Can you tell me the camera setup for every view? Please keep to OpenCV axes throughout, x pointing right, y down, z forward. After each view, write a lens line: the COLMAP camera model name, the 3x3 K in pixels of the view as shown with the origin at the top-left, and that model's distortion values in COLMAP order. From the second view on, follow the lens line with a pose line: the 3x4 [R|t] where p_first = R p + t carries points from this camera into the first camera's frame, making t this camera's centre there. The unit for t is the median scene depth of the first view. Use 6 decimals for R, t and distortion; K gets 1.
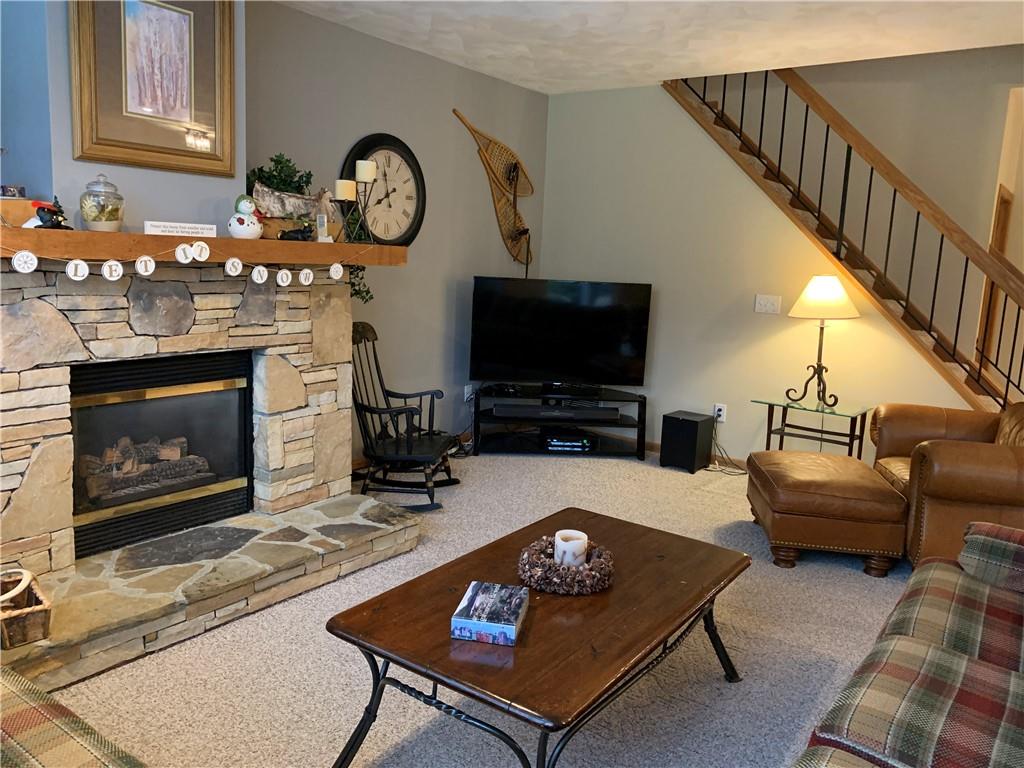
lens RADIAL K [[779.6, 0, 512.4], [0, 779.6, 376.5], [0, 0, 1]] dist [0.003941, 0.004197]
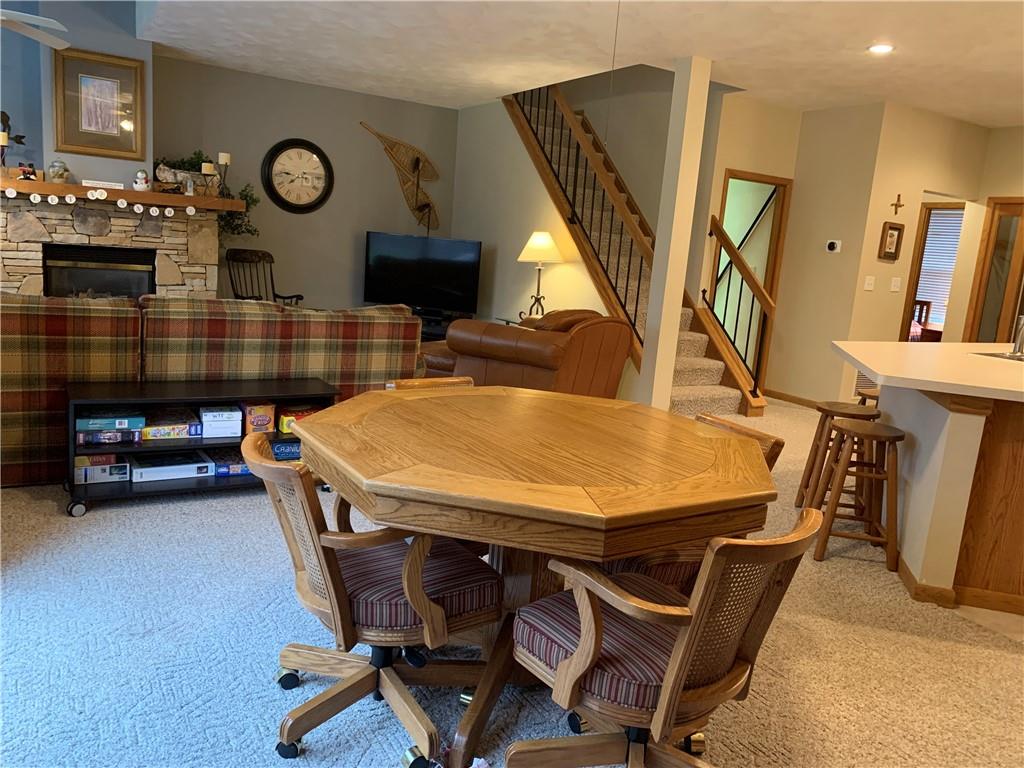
lens RADIAL K [[769.9, 0, 512.0], [0, 769.9, 384.0], [0, 0, 1]] dist [-0.026775, 0.032059]
pose [[0.928981, 0.097223, -0.357131, 1.247167], [-0.096671, 0.995126, 0.019444, 0.177616], [0.357281, 0.016461, 0.933852, -0.466169]]
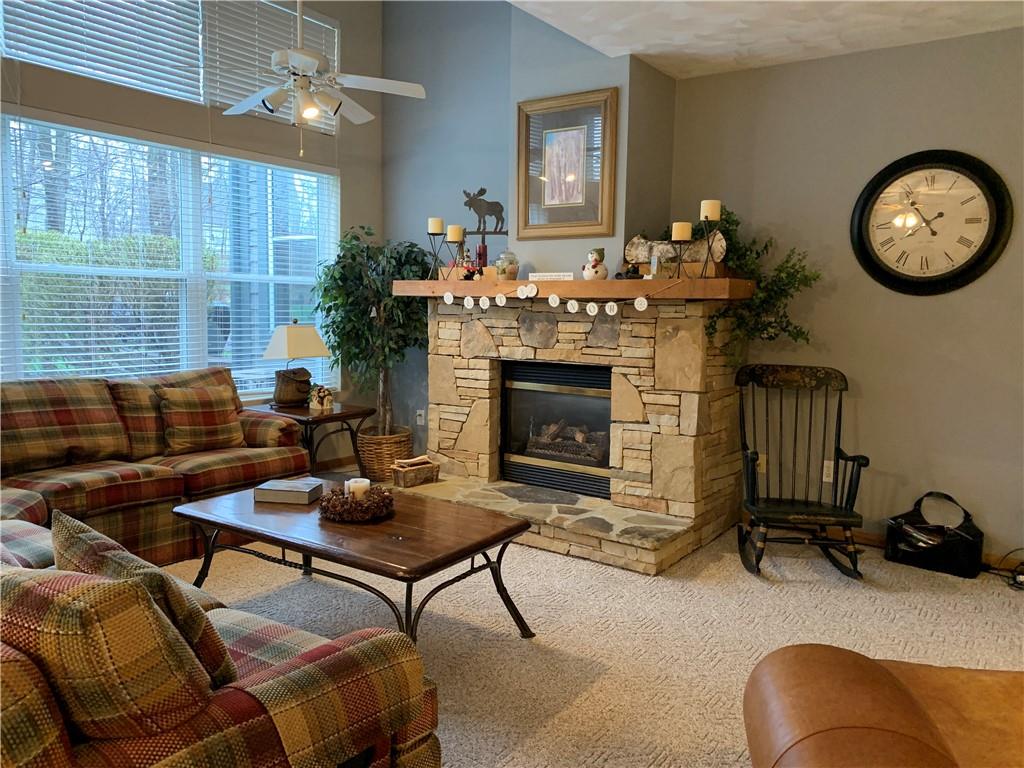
lens RADIAL K [[777.1, 0, 512.0], [0, 777.1, 384.0], [0, 0, 1]] dist [0.050573, -0.002430]
pose [[0.018408, 0.057970, -0.998149, 0.955587], [-0.171034, 0.983785, 0.053982, -0.050600], [0.985093, 0.169724, 0.028025, 0.832315]]
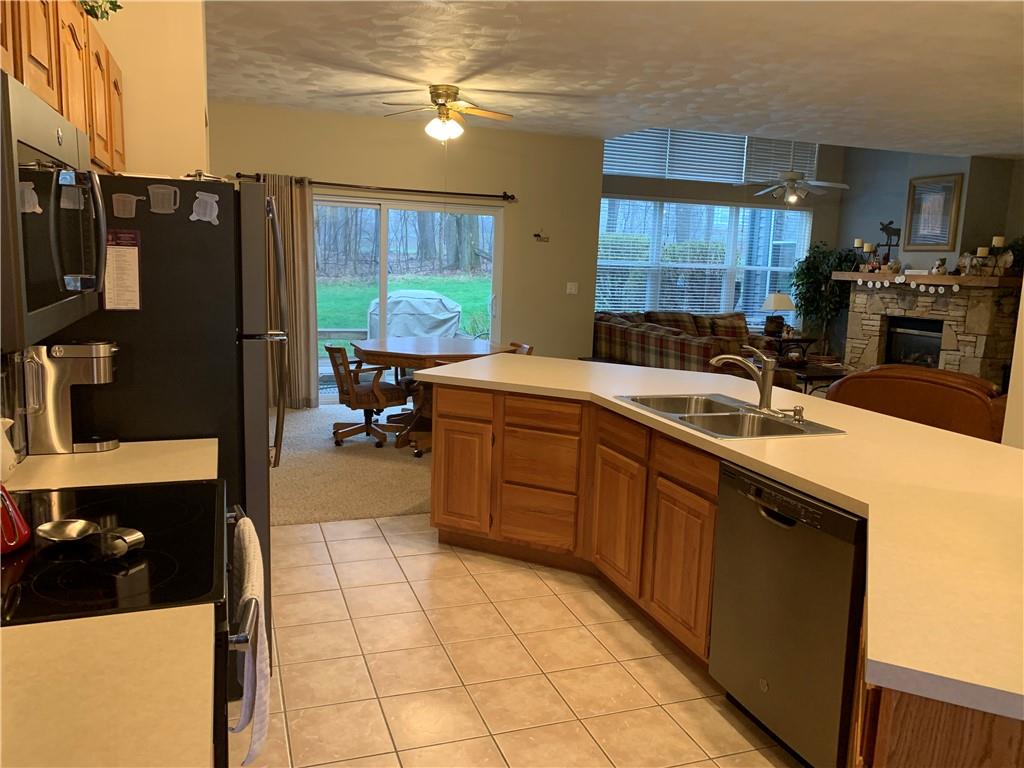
lens RADIAL K [[779.6, 0, 512.4], [0, 779.6, 376.5], [0, 0, 1]] dist [0.003941, 0.004197]
pose [[-0.556757, 0.056320, -0.828764, 2.469038], [-0.189824, 0.962673, 0.192943, -0.084609], [0.808695, 0.264742, -0.525284, 1.264217]]
